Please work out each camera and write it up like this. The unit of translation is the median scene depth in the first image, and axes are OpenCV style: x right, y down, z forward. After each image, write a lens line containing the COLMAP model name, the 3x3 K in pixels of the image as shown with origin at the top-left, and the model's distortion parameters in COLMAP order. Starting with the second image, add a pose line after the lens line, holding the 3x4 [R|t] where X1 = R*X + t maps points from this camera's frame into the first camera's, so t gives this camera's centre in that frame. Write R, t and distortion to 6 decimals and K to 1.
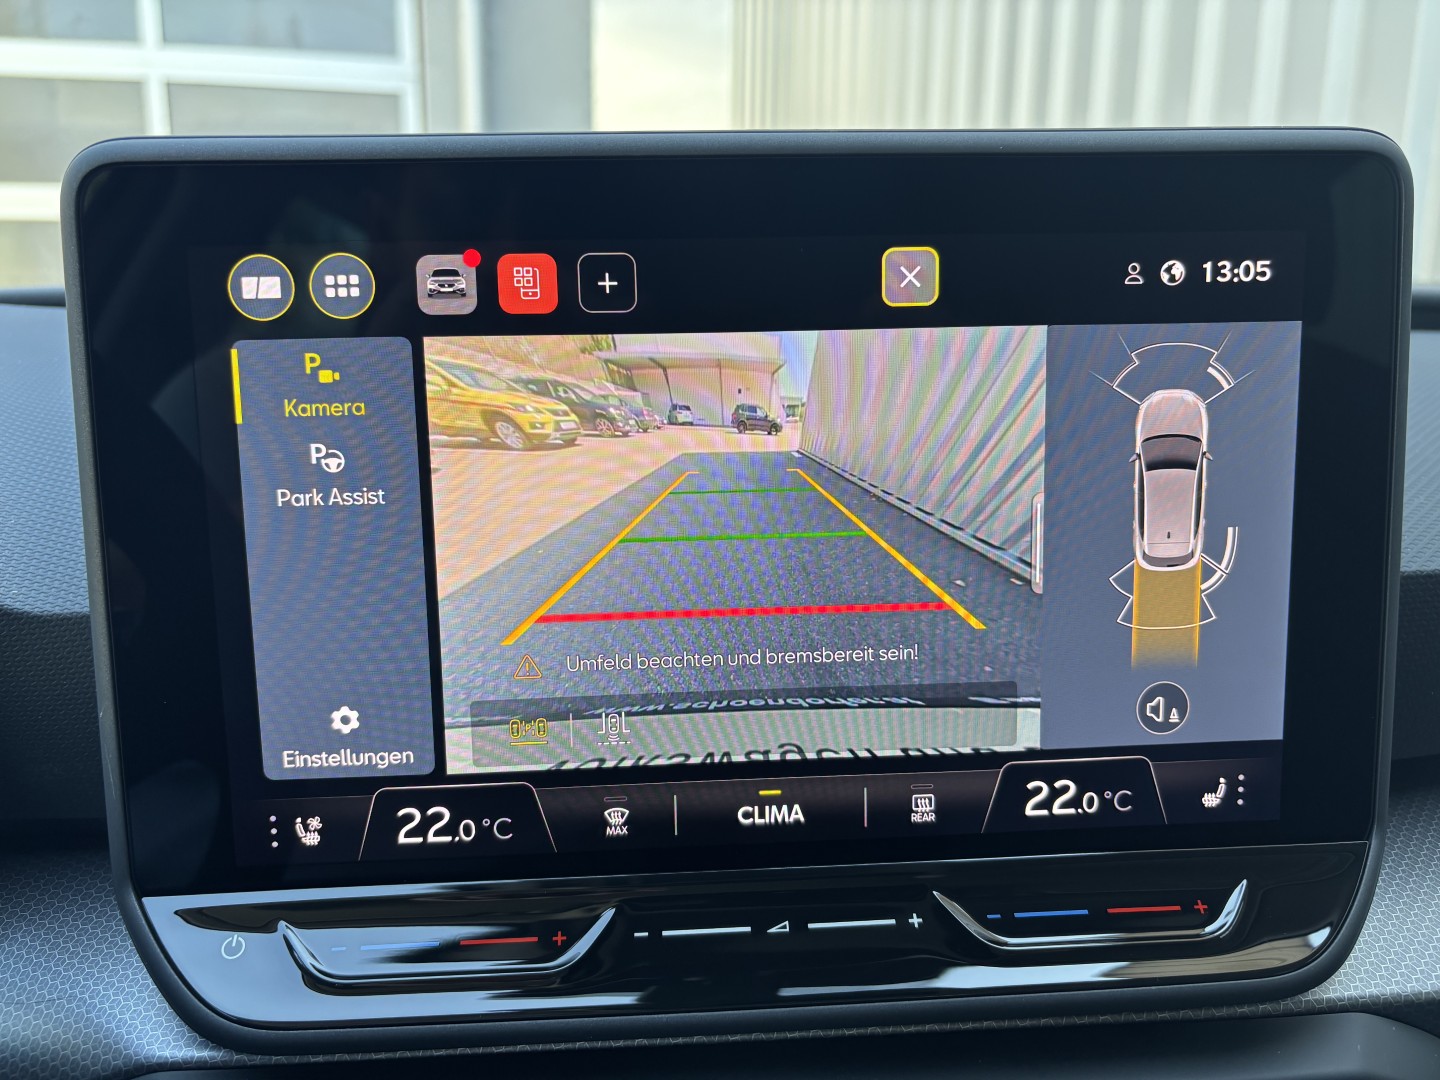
lens RADIAL K [[1132.3, 0, 724.9], [0, 1132.3, 528.6], [0, 0, 1]] dist [0.035884, -0.033840]
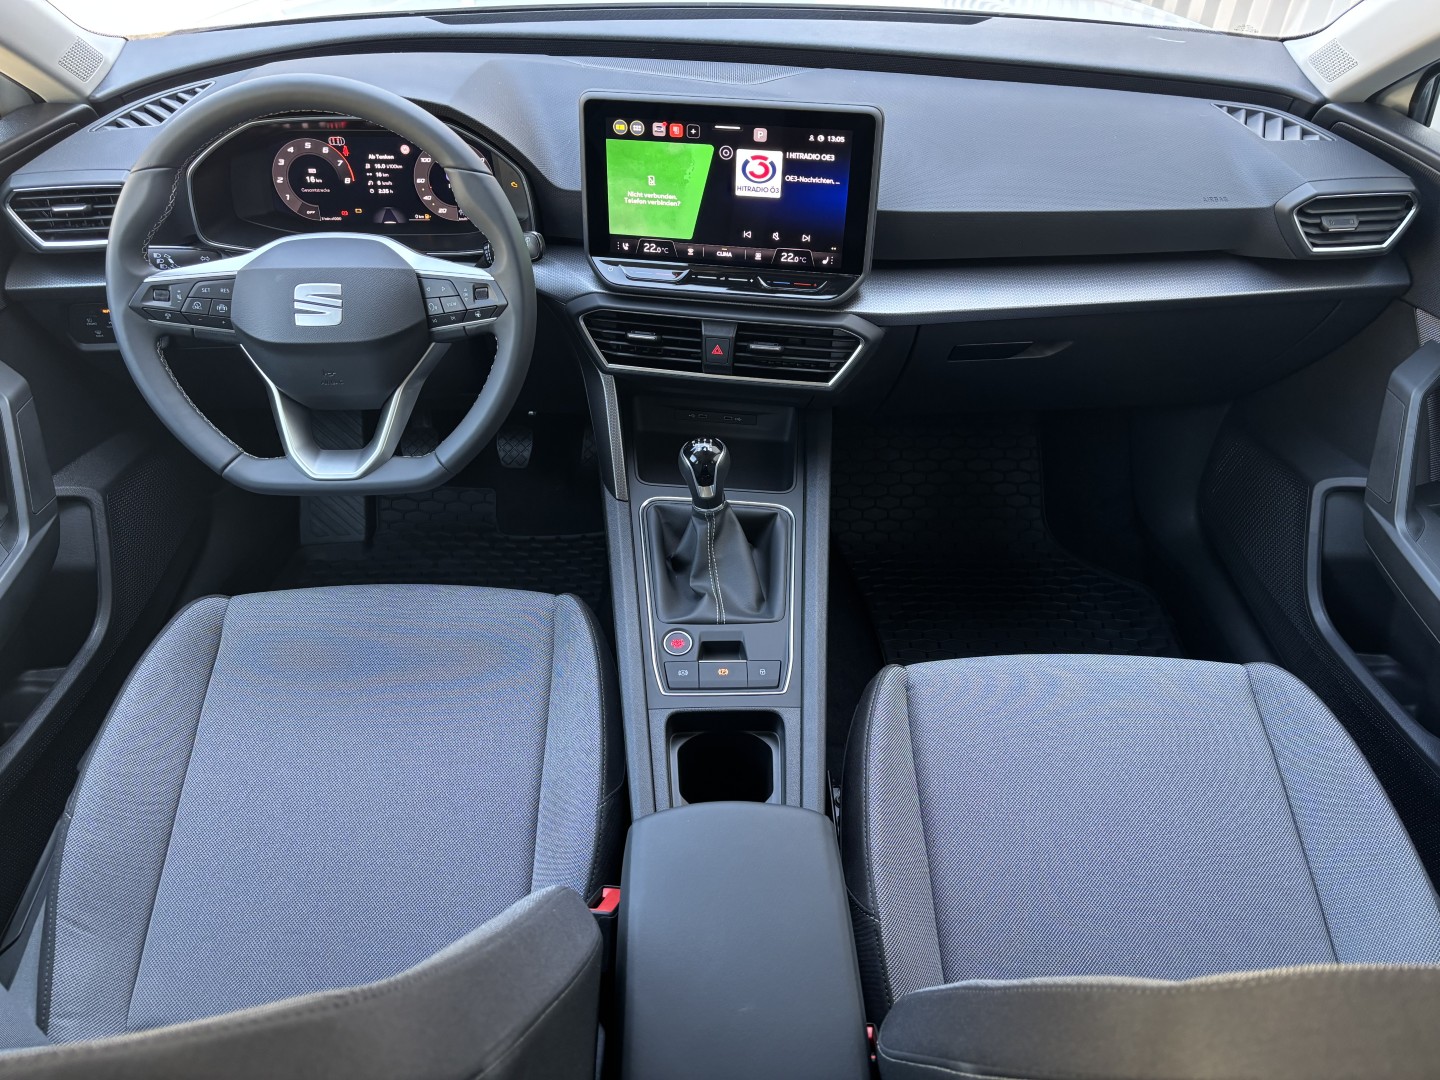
lens RADIAL K [[1132.3, 0, 700.4], [0, 1132.3, 555.3], [0, 0, 1]] dist [0.035884, -0.033840]
pose [[0.974048, 0.154674, -0.165248, 0.912760], [-0.061021, 0.882498, 0.466341, -0.819750], [0.217962, -0.444155, 0.869033, -3.602533]]
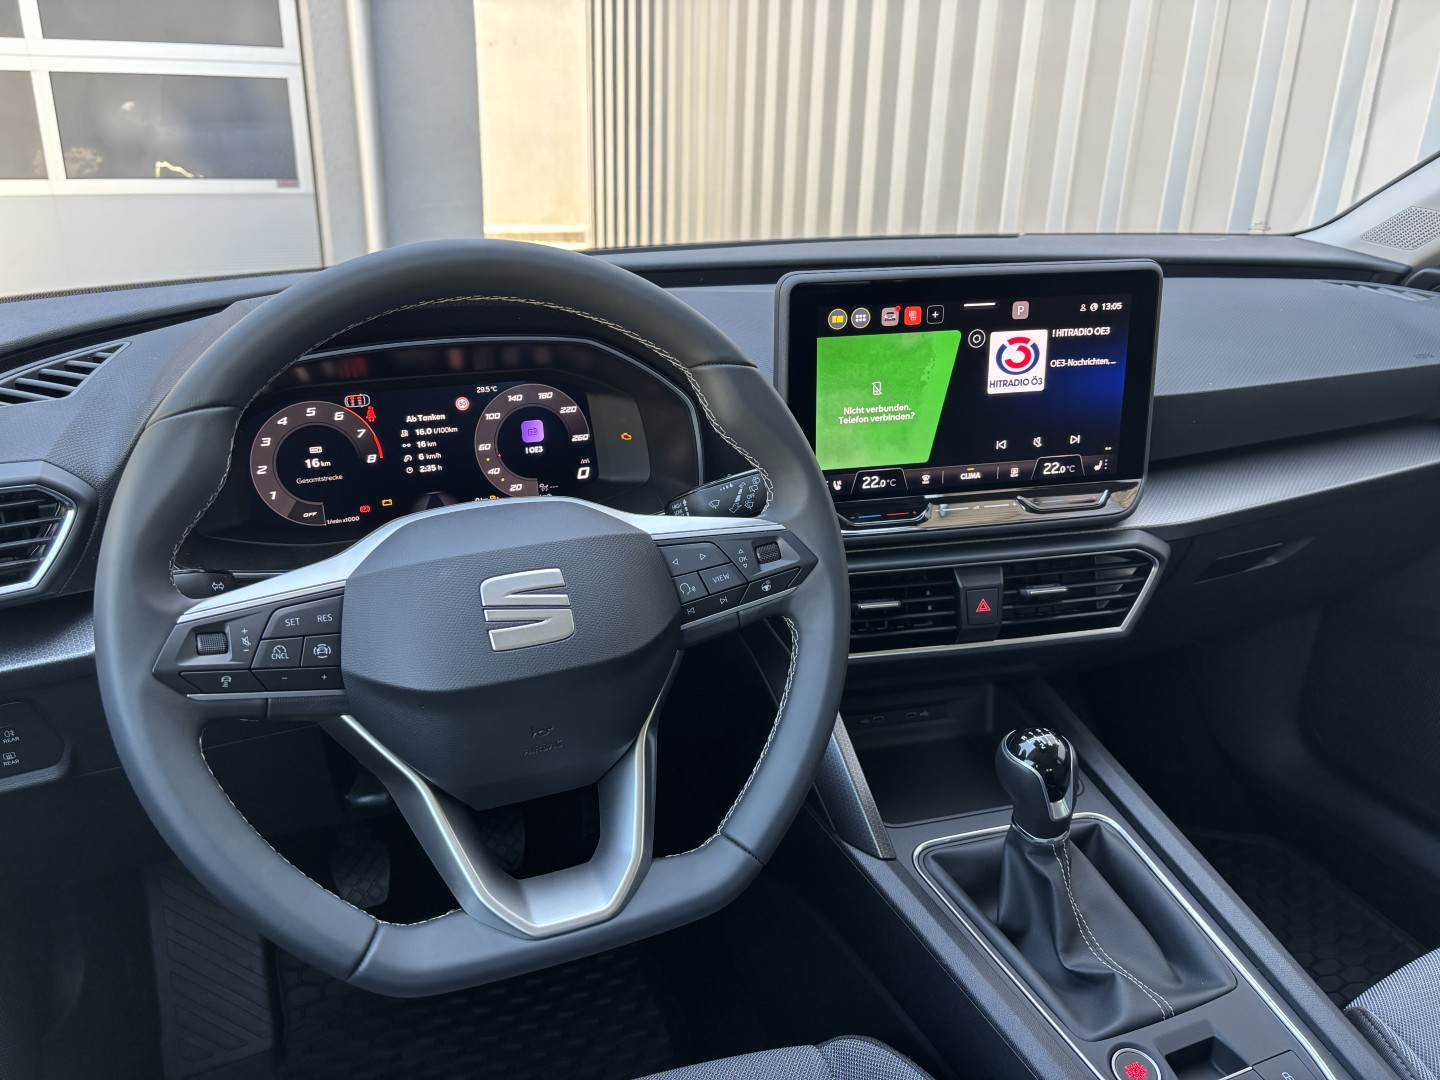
lens RADIAL K [[1132.3, 0, 705.2], [0, 1132.3, 528.7], [0, 0, 1]] dist [0.035884, -0.033840]
pose [[0.988554, -0.042086, 0.144880, -1.240657], [0.020376, 0.988749, 0.148187, -0.100107], [-0.149487, -0.143539, 0.978290, -2.178836]]
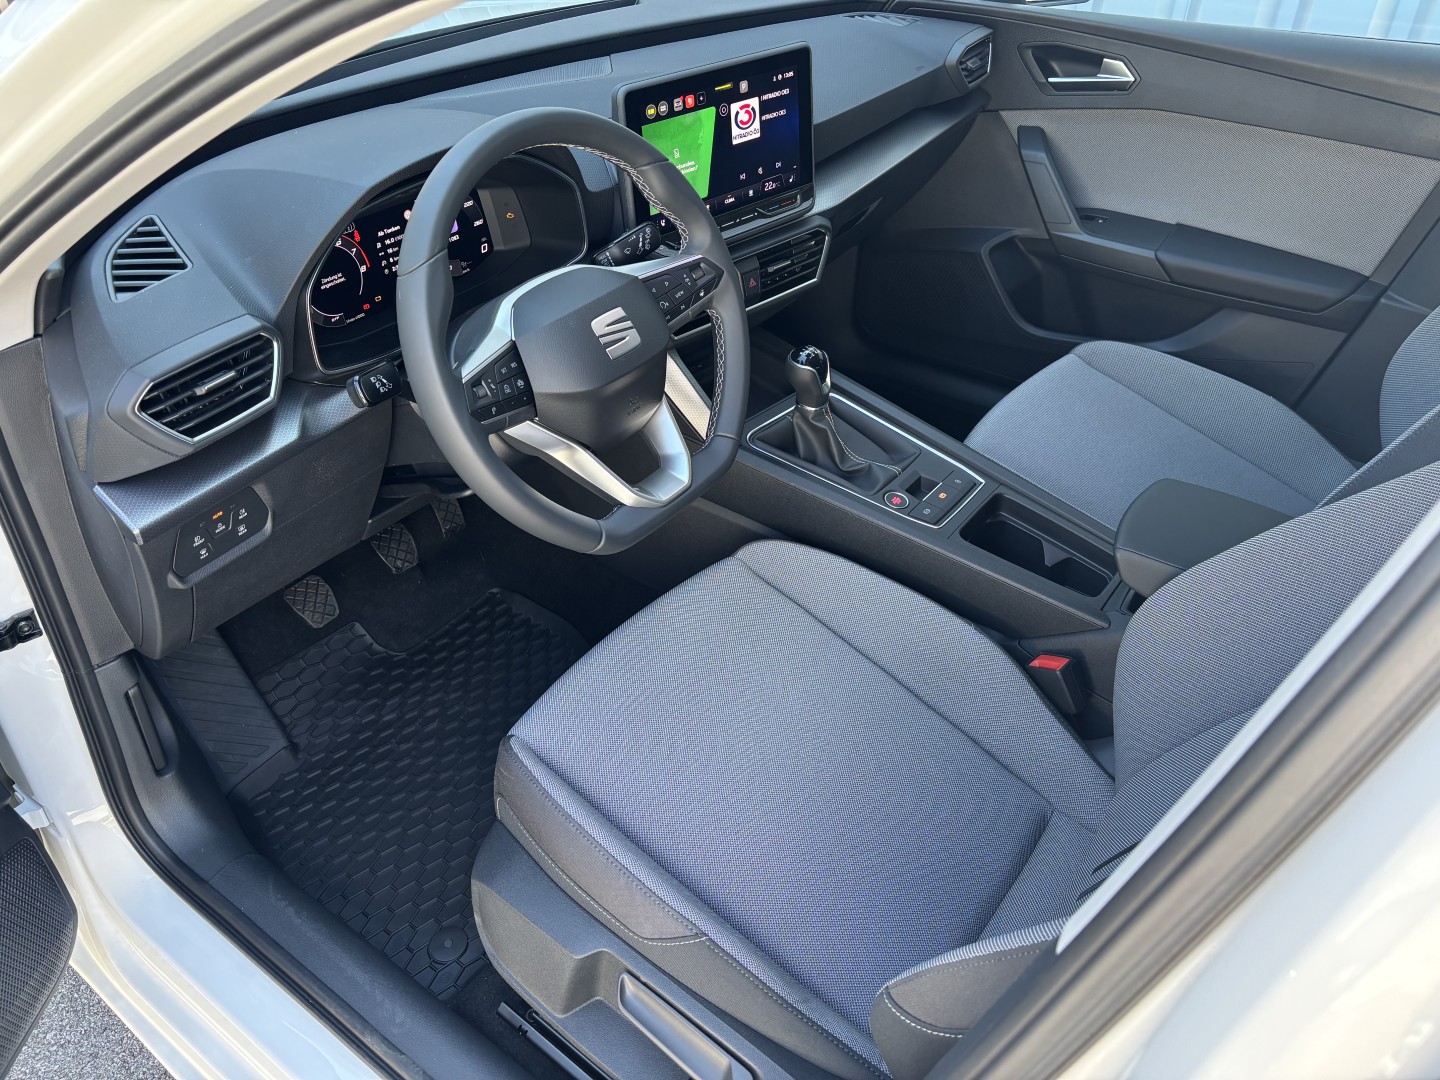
lens RADIAL K [[1132.3, 0, 730.6], [0, 1132.3, 541.0], [0, 0, 1]] dist [0.035884, -0.033840]
pose [[0.766321, -0.372567, 0.523399, -3.346096], [0.129970, 0.887739, 0.441619, -0.674550], [-0.629174, -0.270396, 0.728715, -3.284972]]
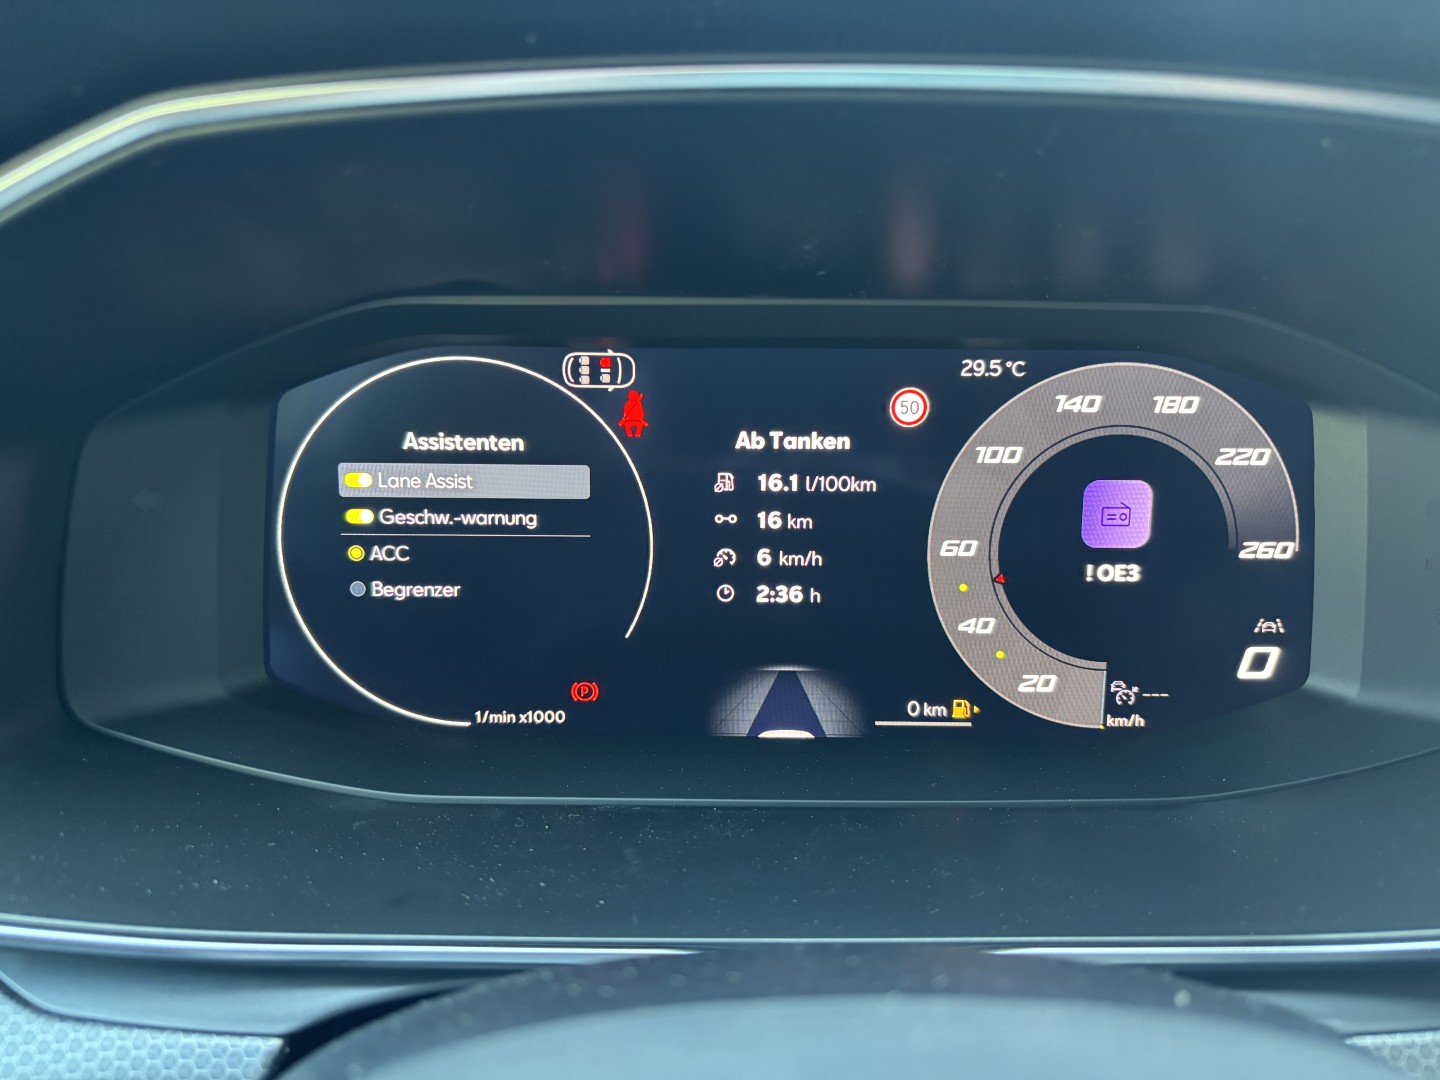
lens RADIAL K [[1132.3, 0, 692.0], [0, 1132.3, 534.8], [0, 0, 1]] dist [0.035884, -0.033840]
pose [[0.972246, 0.077684, -0.220687, -1.400626], [-0.061034, 0.994819, 0.081300, 0.060983], [0.225859, -0.065574, 0.971950, 0.147495]]
